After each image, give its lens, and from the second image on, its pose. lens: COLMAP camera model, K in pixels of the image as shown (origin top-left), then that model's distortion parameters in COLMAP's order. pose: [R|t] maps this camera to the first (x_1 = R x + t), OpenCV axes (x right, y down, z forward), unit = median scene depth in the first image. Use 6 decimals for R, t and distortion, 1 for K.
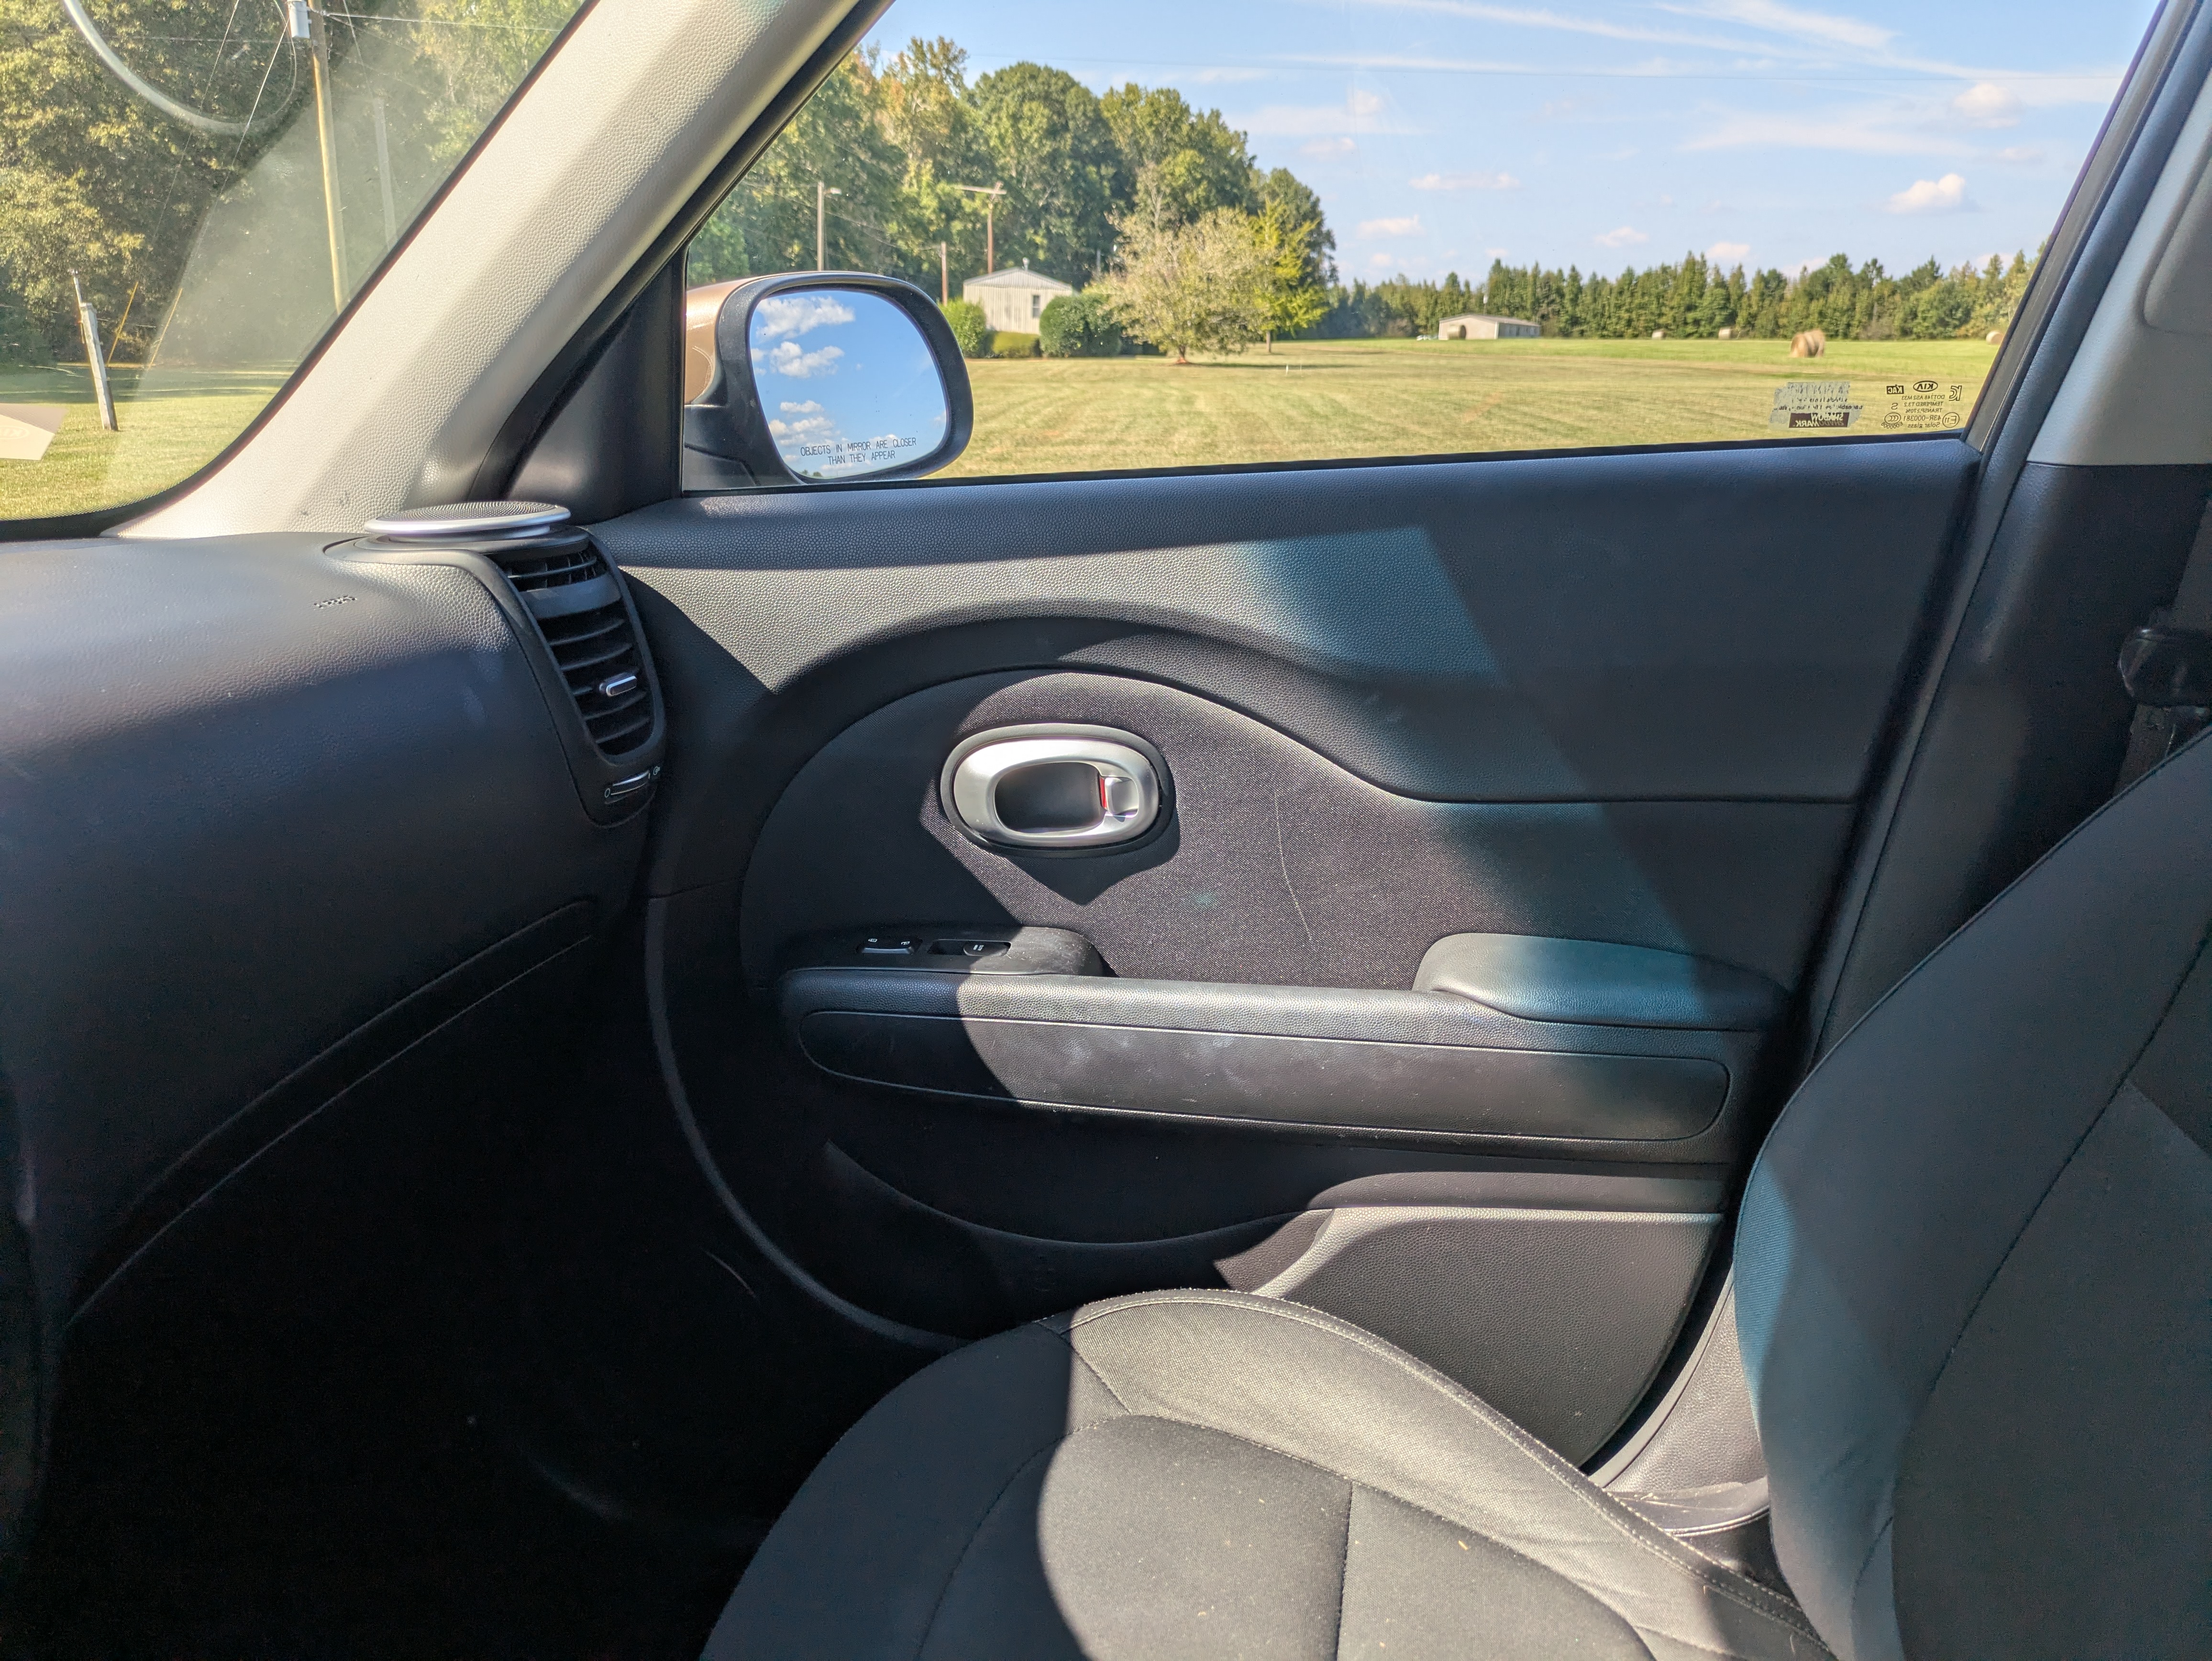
lens RADIAL K [[1697.7, 0, 1106.0], [0, 1697.7, 830.5], [0, 0, 1]] dist [0.026156, -0.029408]
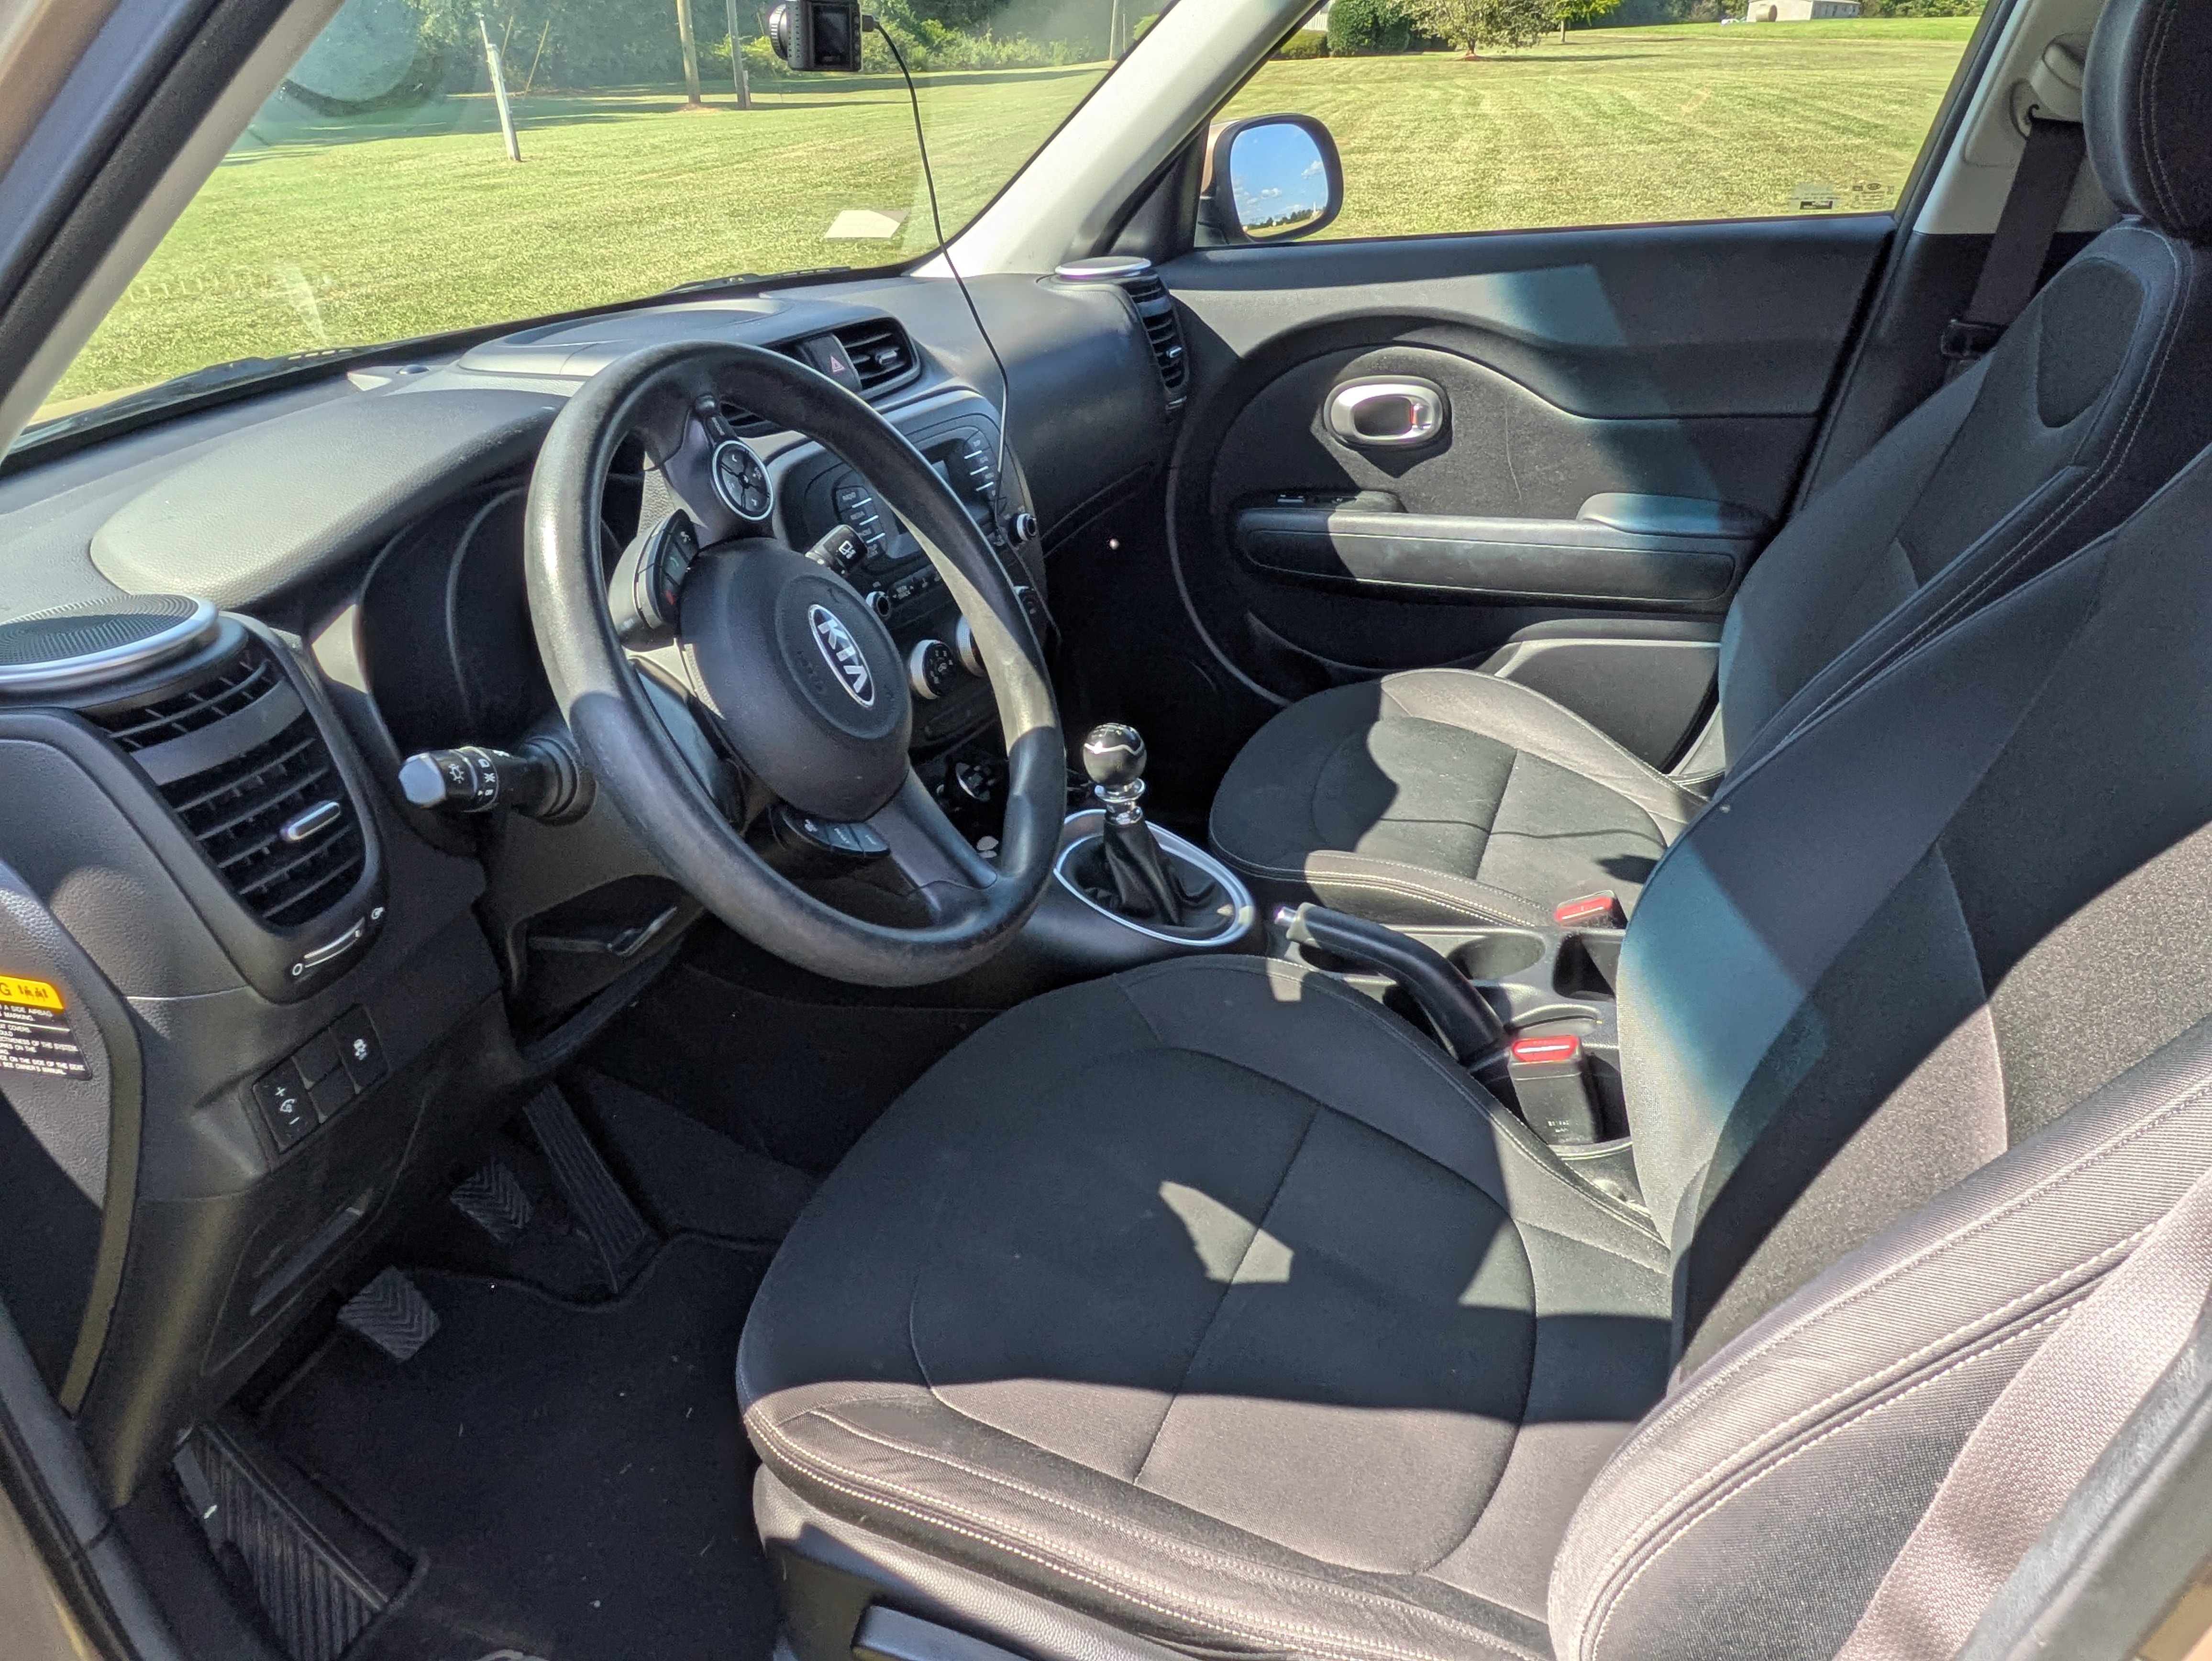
lens RADIAL K [[1570.9, 0, 1060.3], [0, 1570.9, 895.1], [0, 0, 1]] dist [-0.016541, -0.004920]
pose [[0.982574, 0.057862, -0.176639, -0.046075], [-0.017352, 0.974717, 0.222767, 0.112798], [0.185063, -0.215820, 0.958735, -0.819742]]
